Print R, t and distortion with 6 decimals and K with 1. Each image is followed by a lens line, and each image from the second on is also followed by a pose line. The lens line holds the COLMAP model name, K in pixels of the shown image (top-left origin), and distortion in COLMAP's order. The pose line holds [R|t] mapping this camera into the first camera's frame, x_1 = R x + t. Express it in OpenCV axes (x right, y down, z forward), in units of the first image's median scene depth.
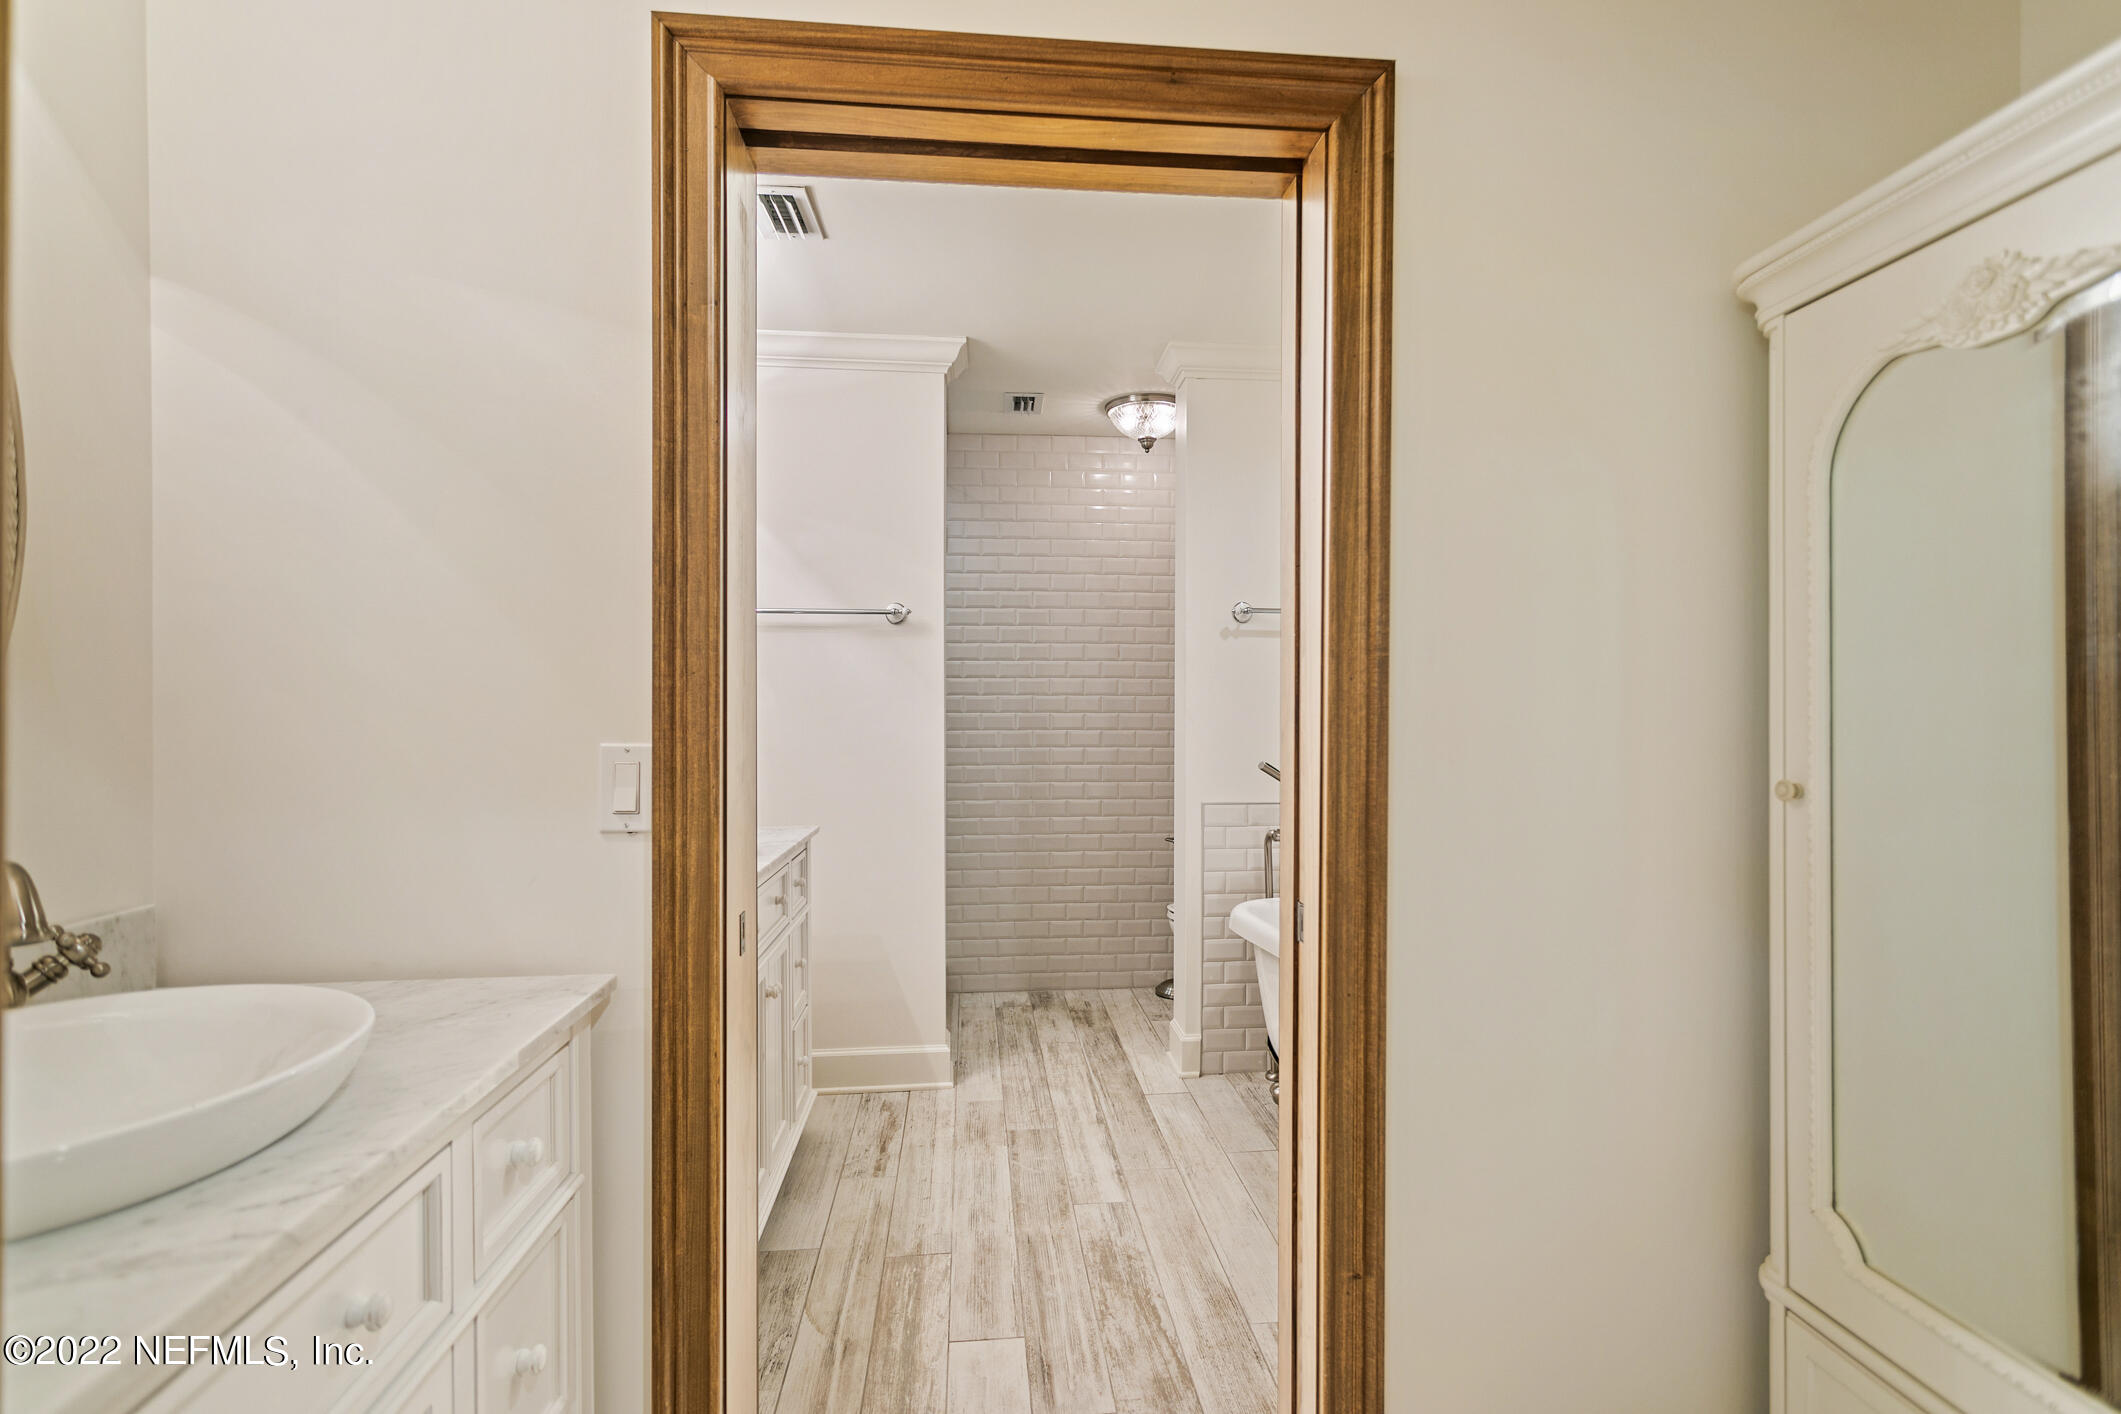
lens RADIAL K [[1013.5, 0, 1038.5], [0, 1013.5, 709.3], [0, 0, 1]] dist [-0.003017, 0.001843]
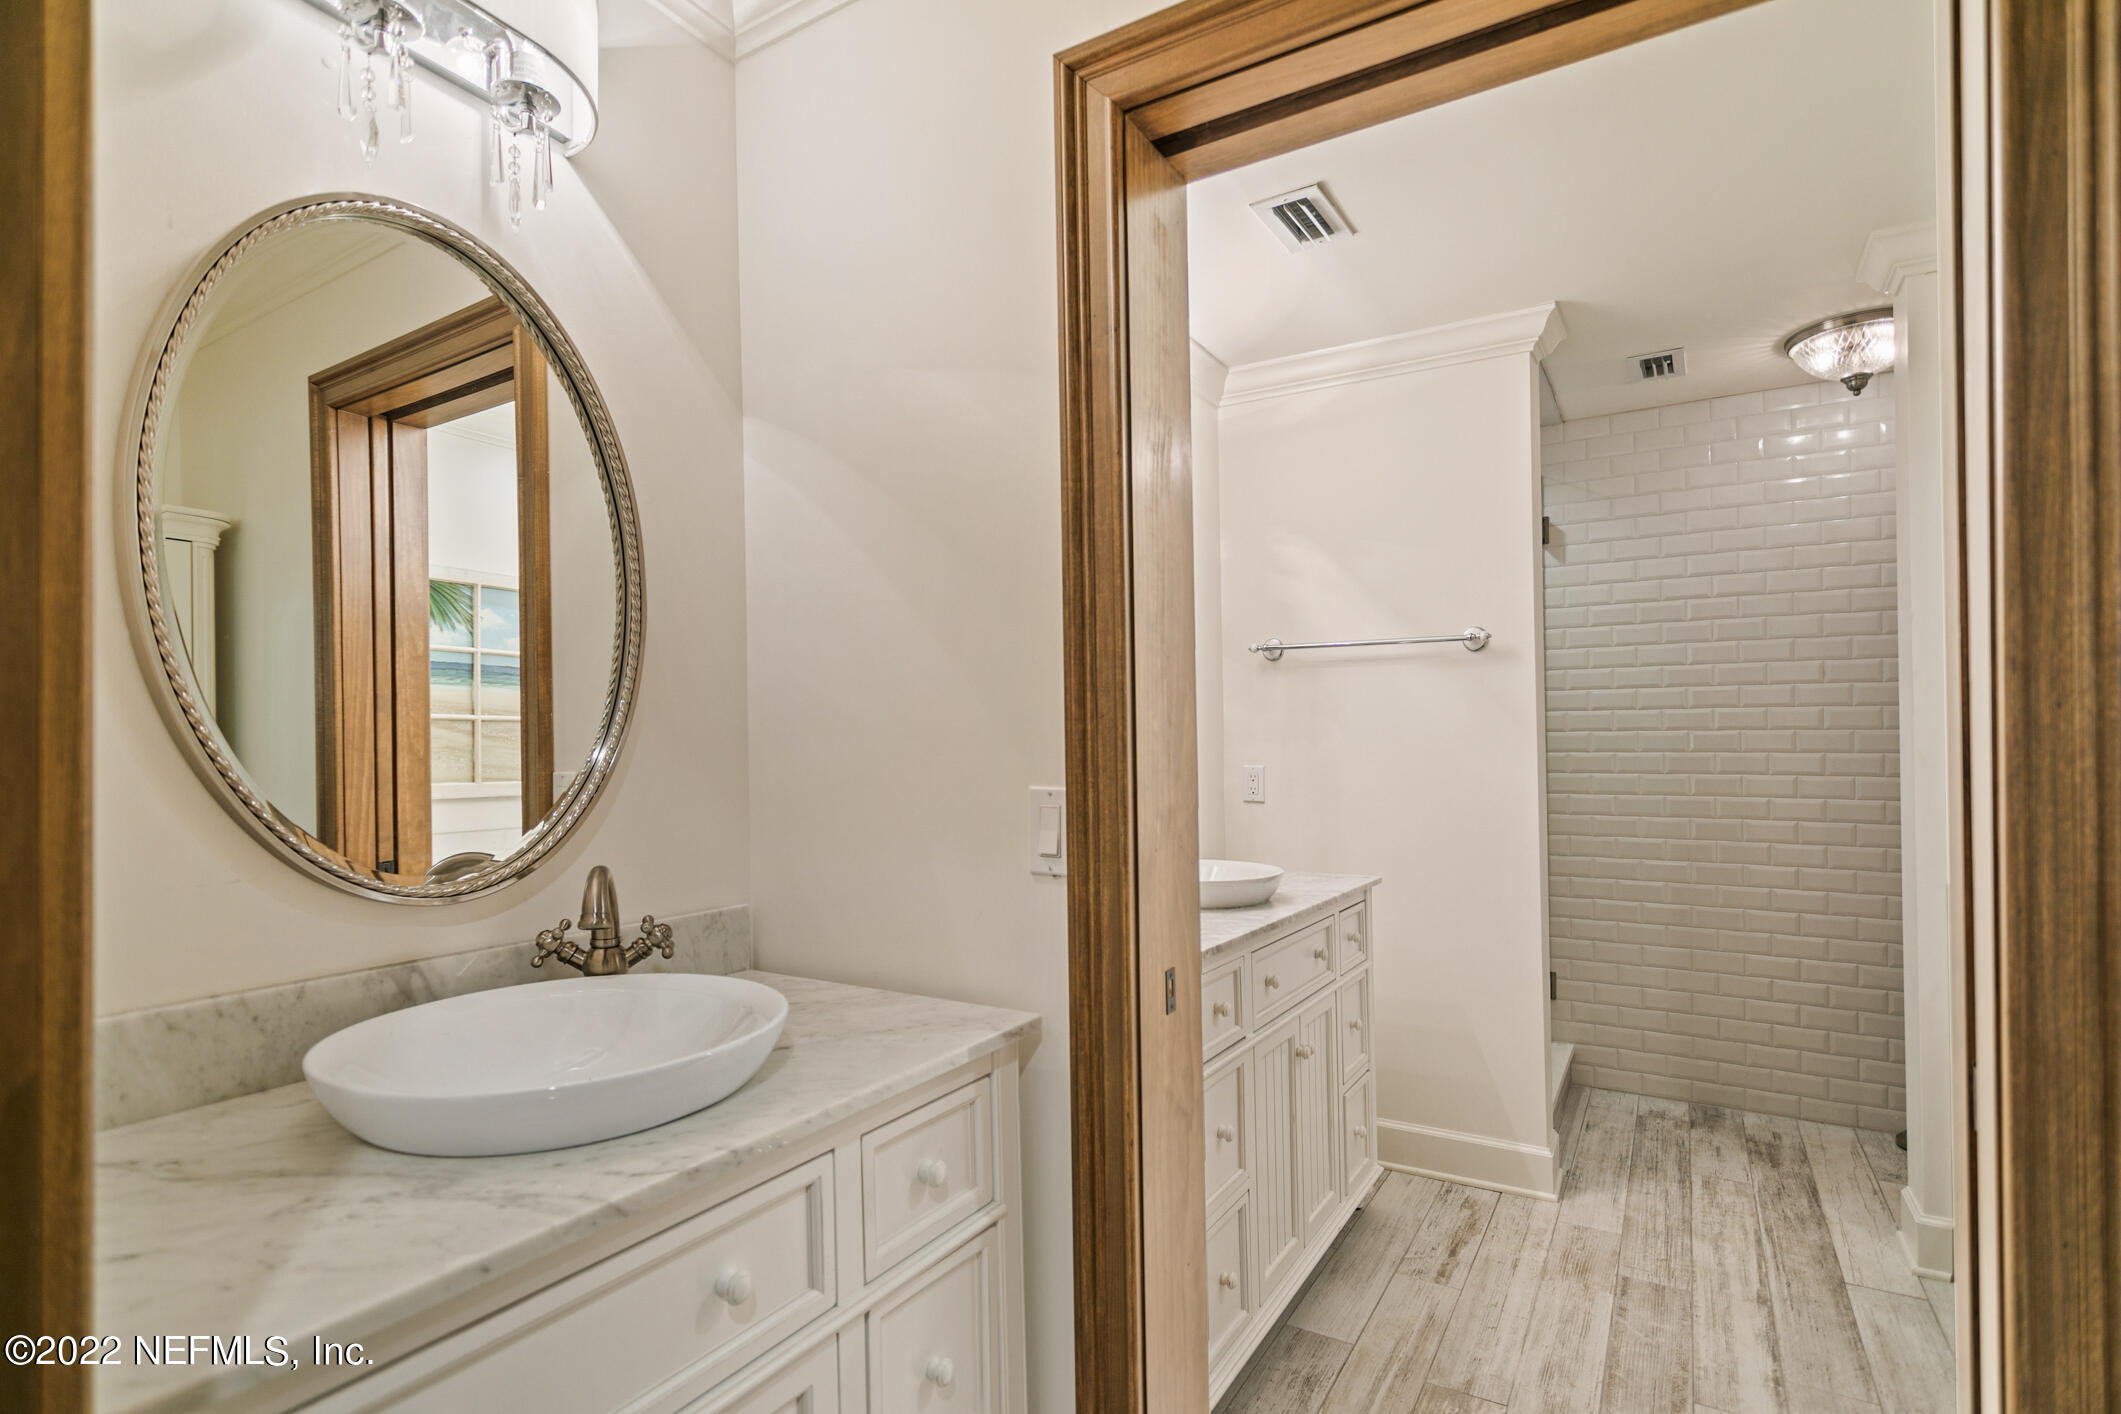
lens RADIAL K [[1013.5, 0, 1067.3], [0, 1013.5, 736.2], [0, 0, 1]] dist [-0.003017, 0.001843]
pose [[0.802341, -0.006481, -0.596830, 0.197549], [0.001486, 0.999960, -0.008860, -0.007293], [0.596863, 0.006221, 0.802319, 0.188017]]
